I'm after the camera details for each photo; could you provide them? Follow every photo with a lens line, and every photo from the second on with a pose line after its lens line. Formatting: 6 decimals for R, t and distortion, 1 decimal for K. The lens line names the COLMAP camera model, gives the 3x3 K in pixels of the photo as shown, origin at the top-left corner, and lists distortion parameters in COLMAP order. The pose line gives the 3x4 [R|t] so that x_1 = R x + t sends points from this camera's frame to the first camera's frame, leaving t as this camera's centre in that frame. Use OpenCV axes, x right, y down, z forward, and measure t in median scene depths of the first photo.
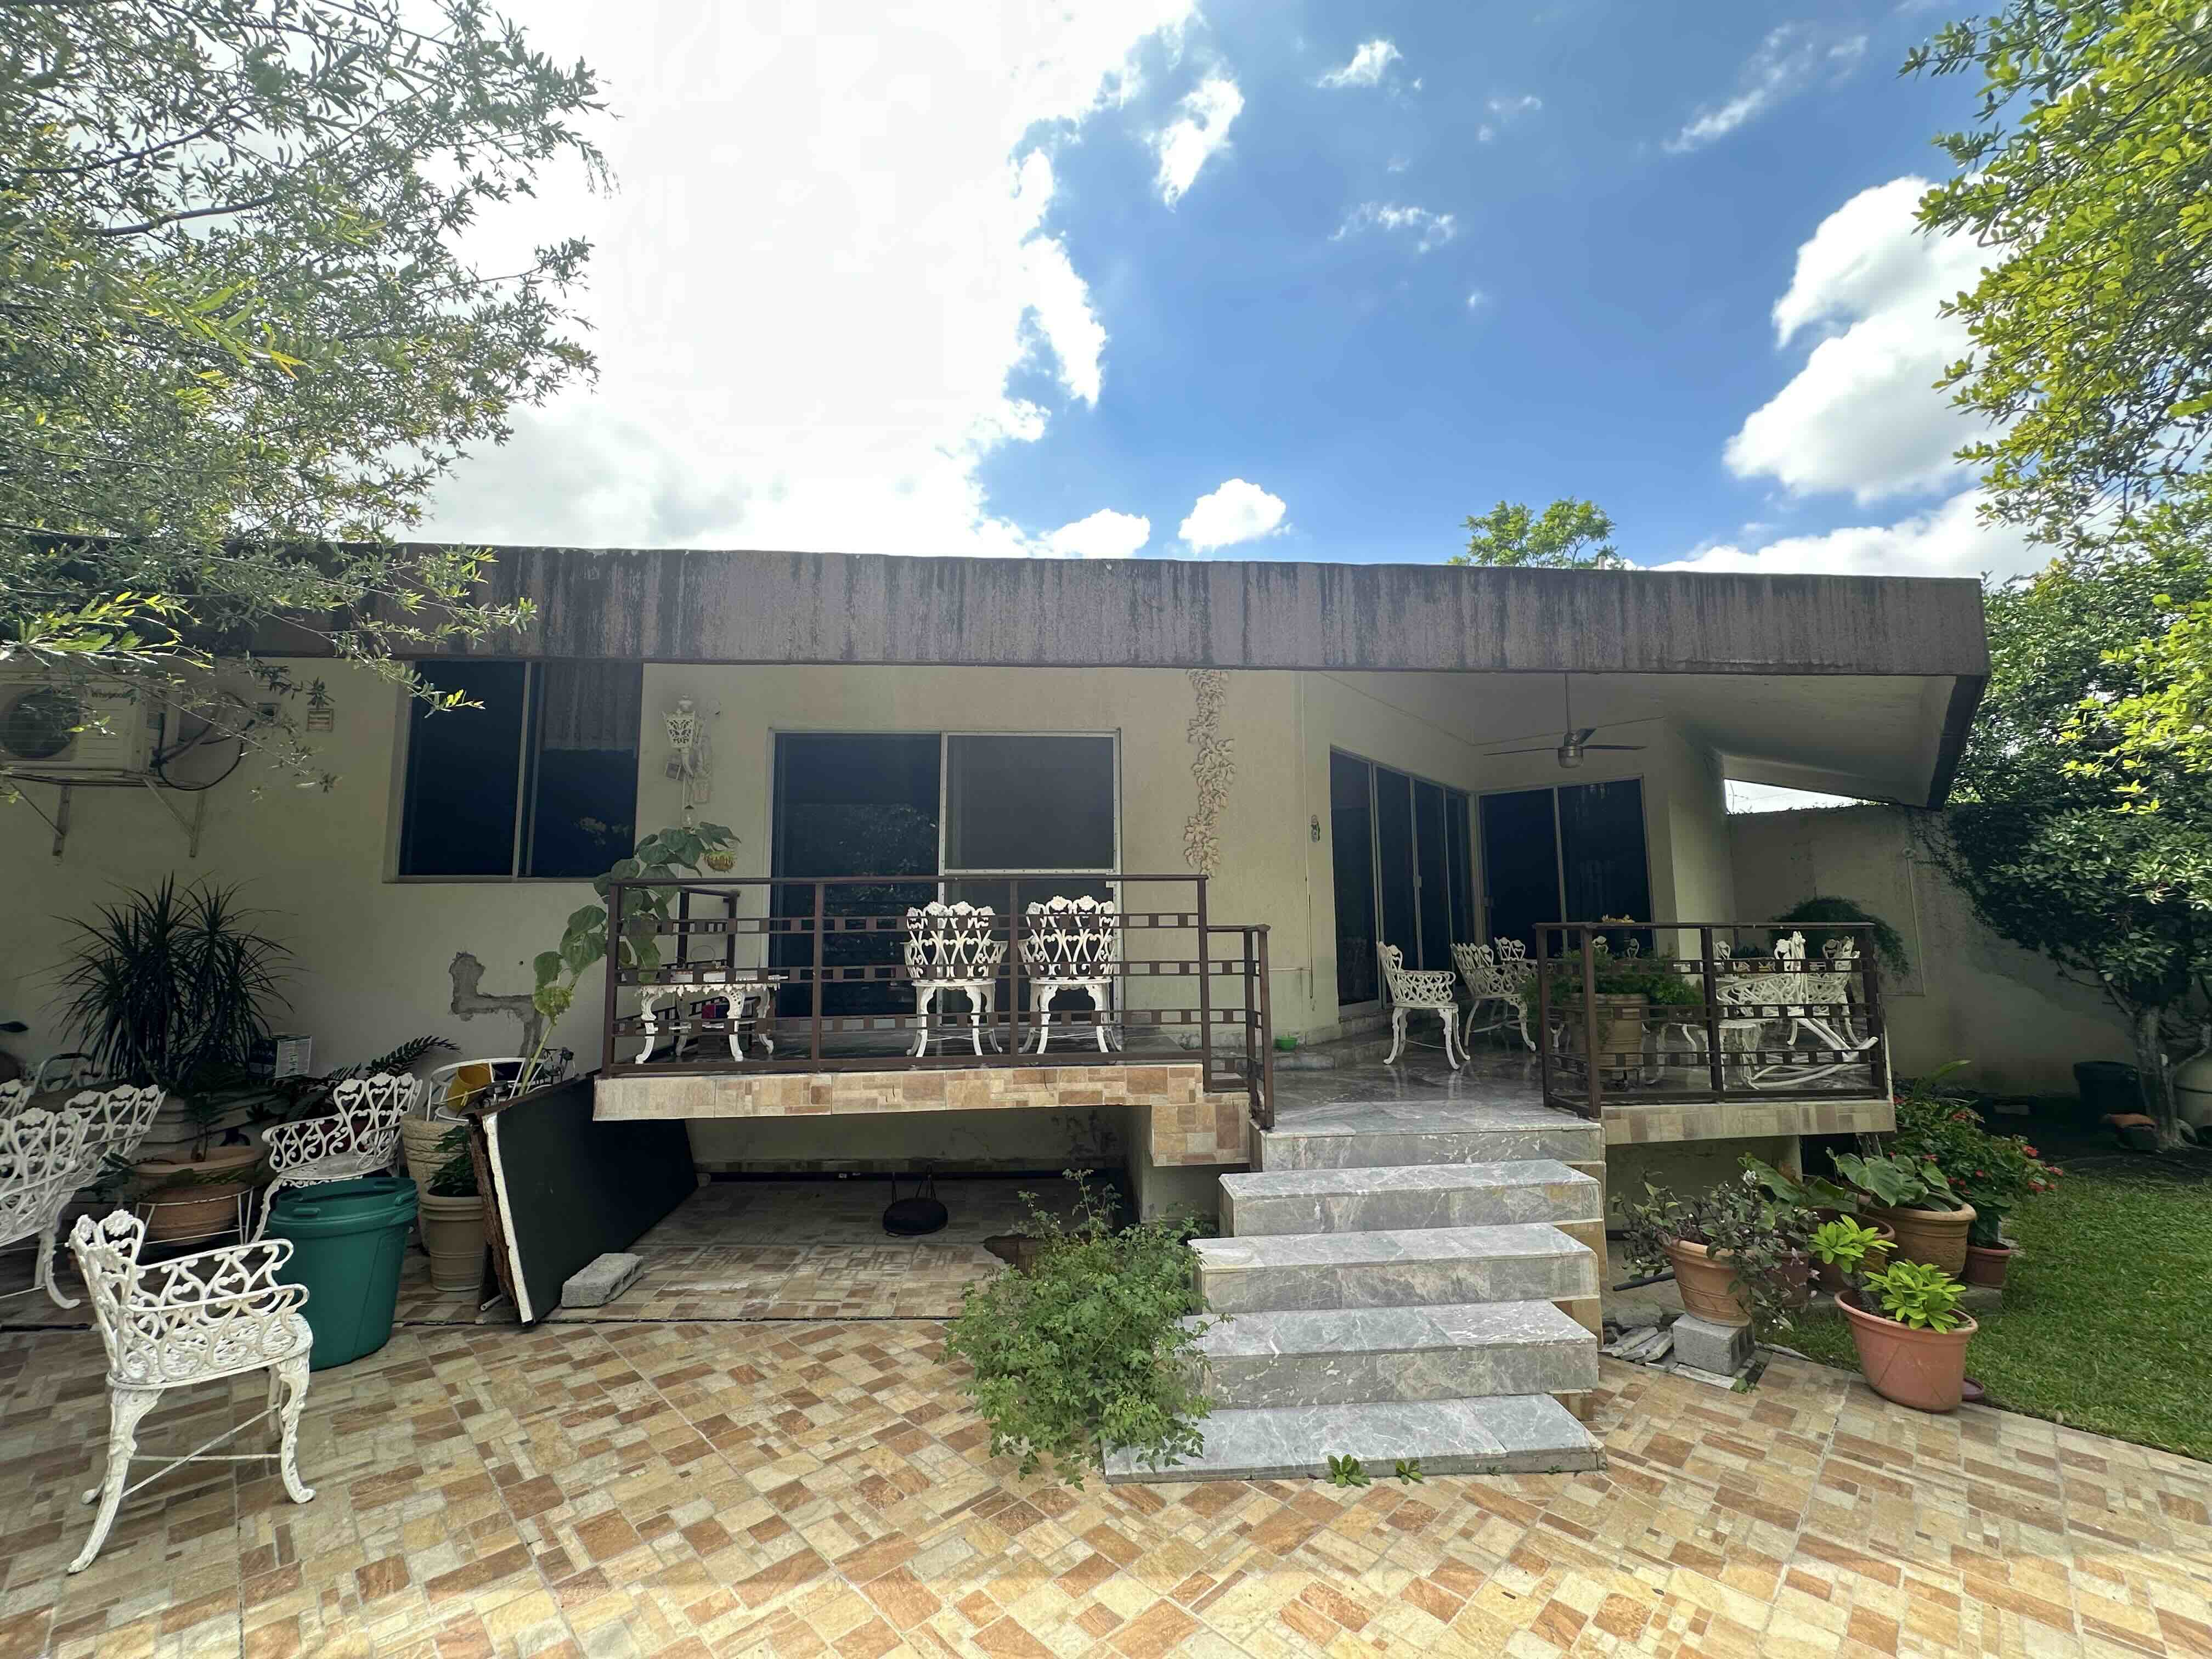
lens RADIAL K [[884.0, 0, 1106.0], [0, 884.0, 829.5], [0, 0, 1]] dist [-0.003391, 0.000506]
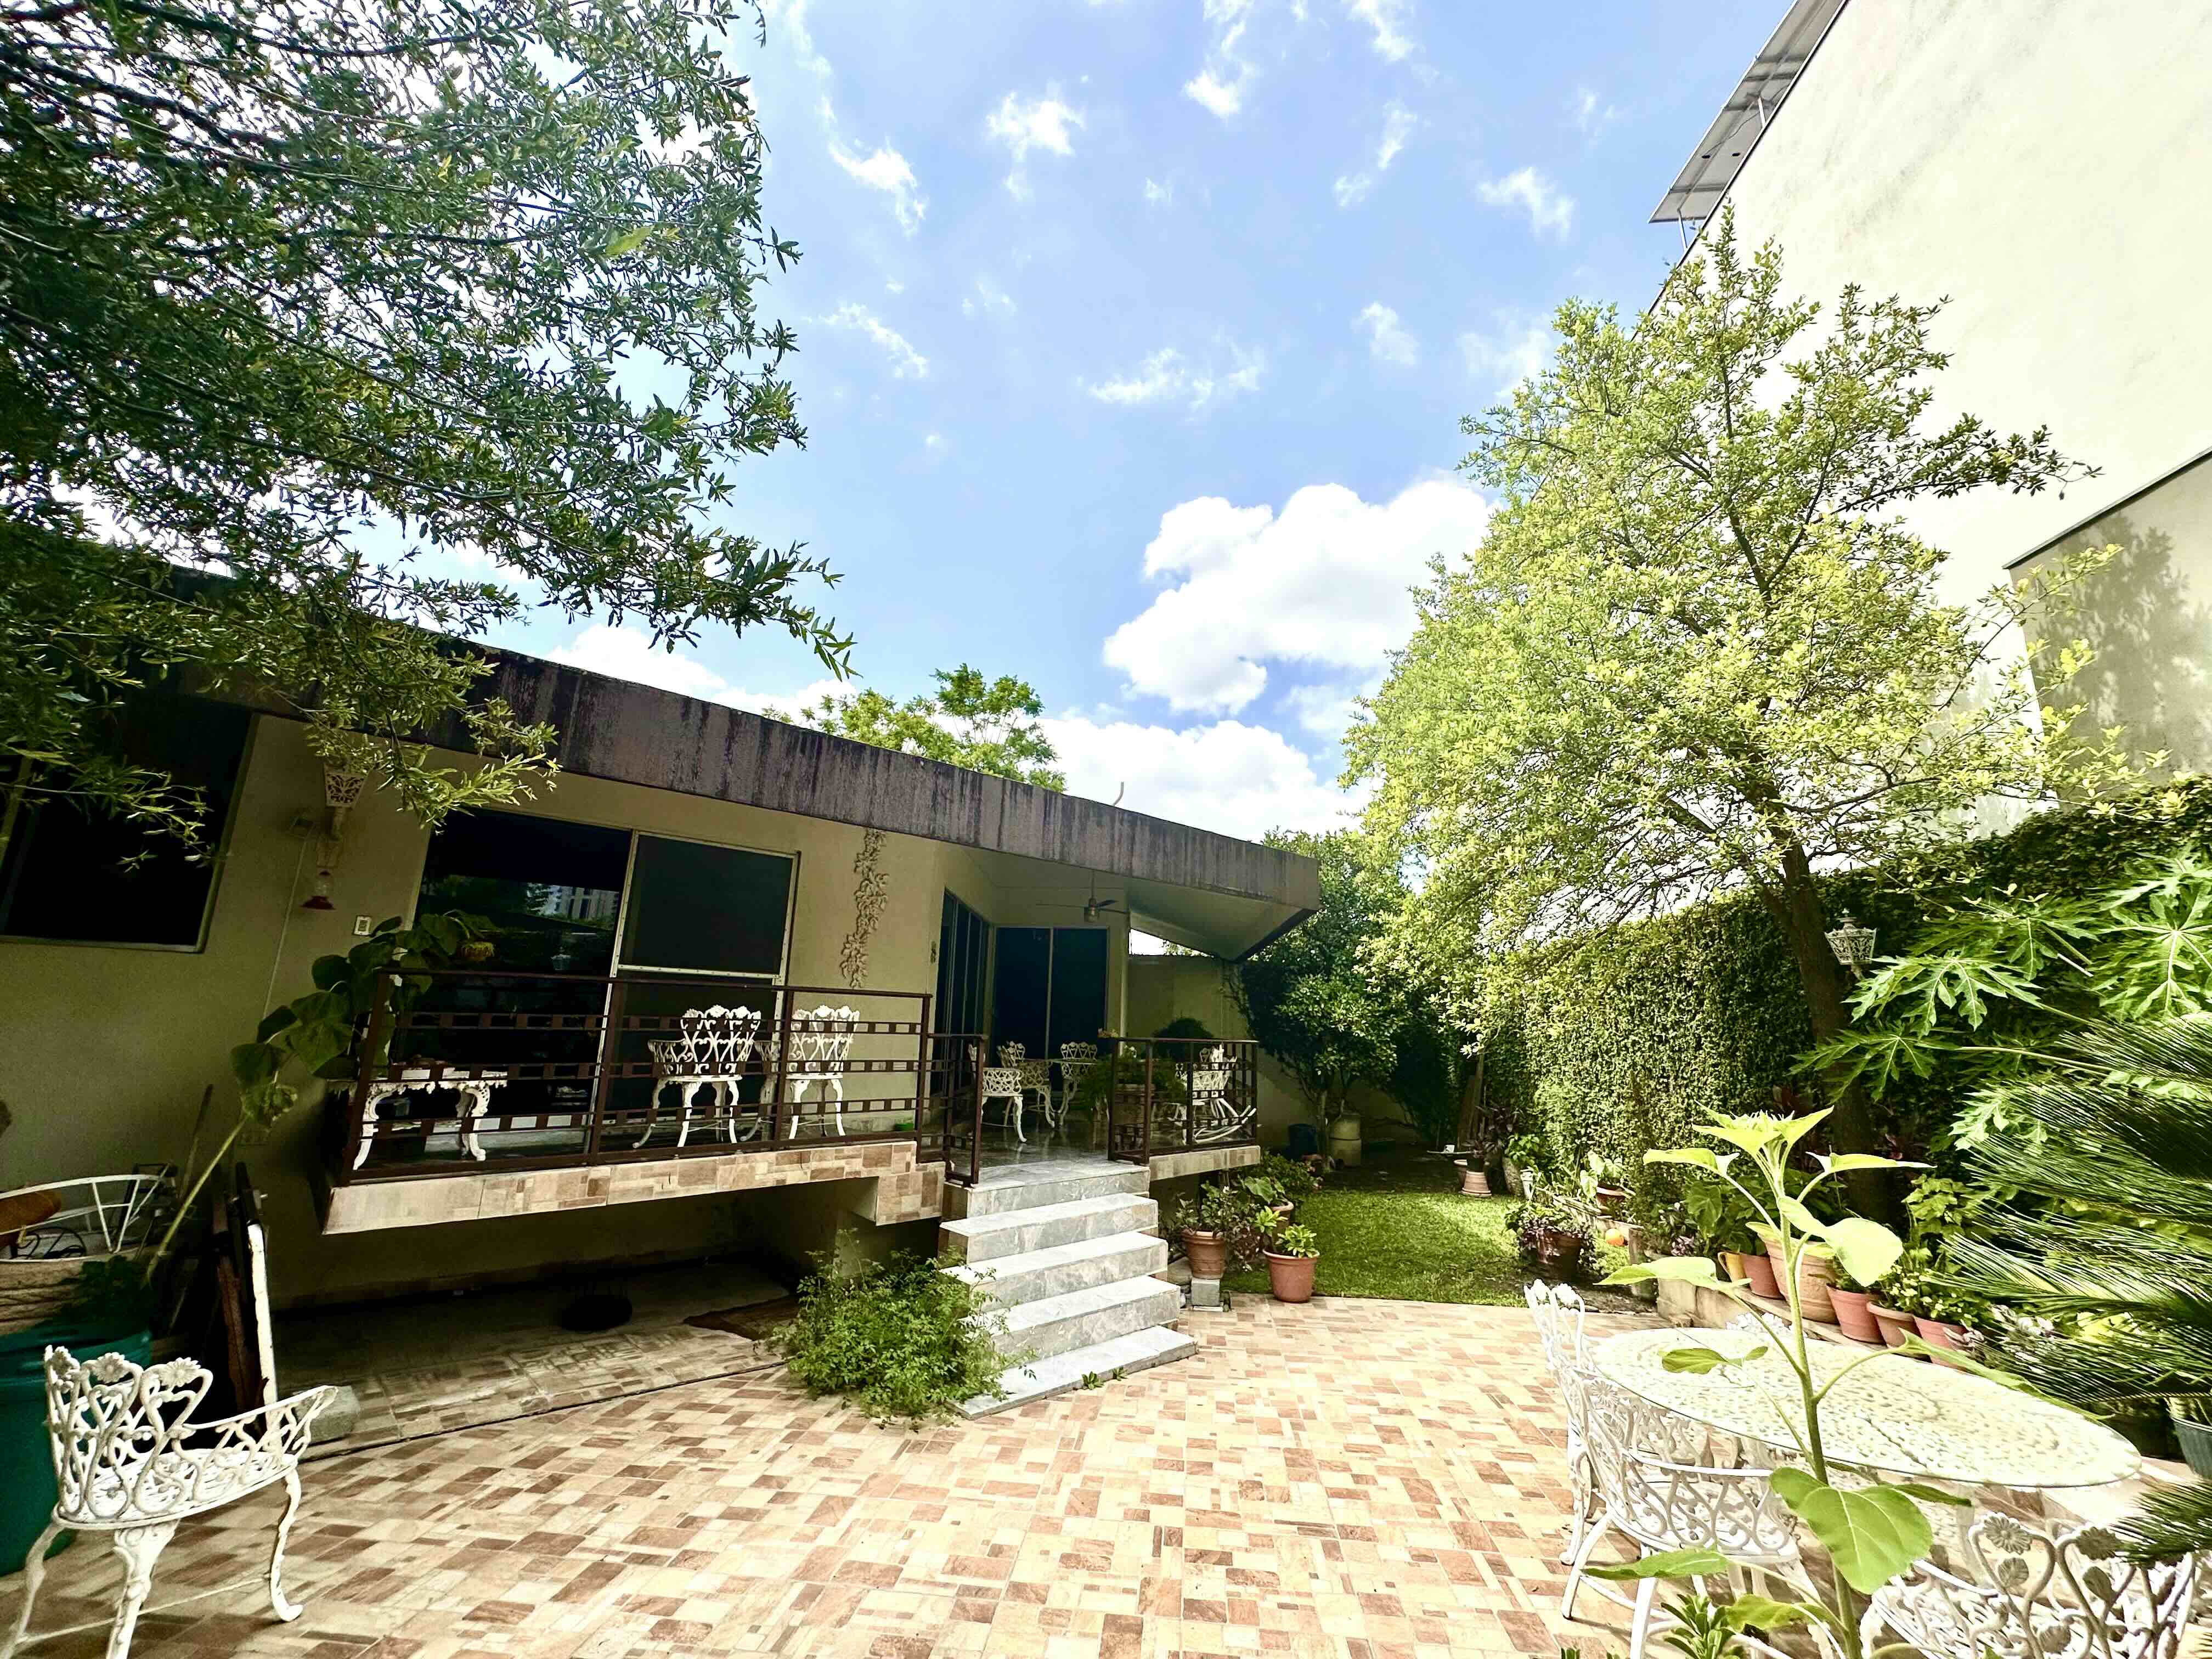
lens RADIAL K [[884.0, 0, 1106.0], [0, 884.0, 829.5], [0, 0, 1]] dist [-0.003391, 0.000506]
pose [[0.775817, 0.167044, 0.608444, -0.570337], [-0.103649, 0.984958, -0.138253, -0.038015], [-0.622386, 0.044195, 0.781462, -0.223941]]
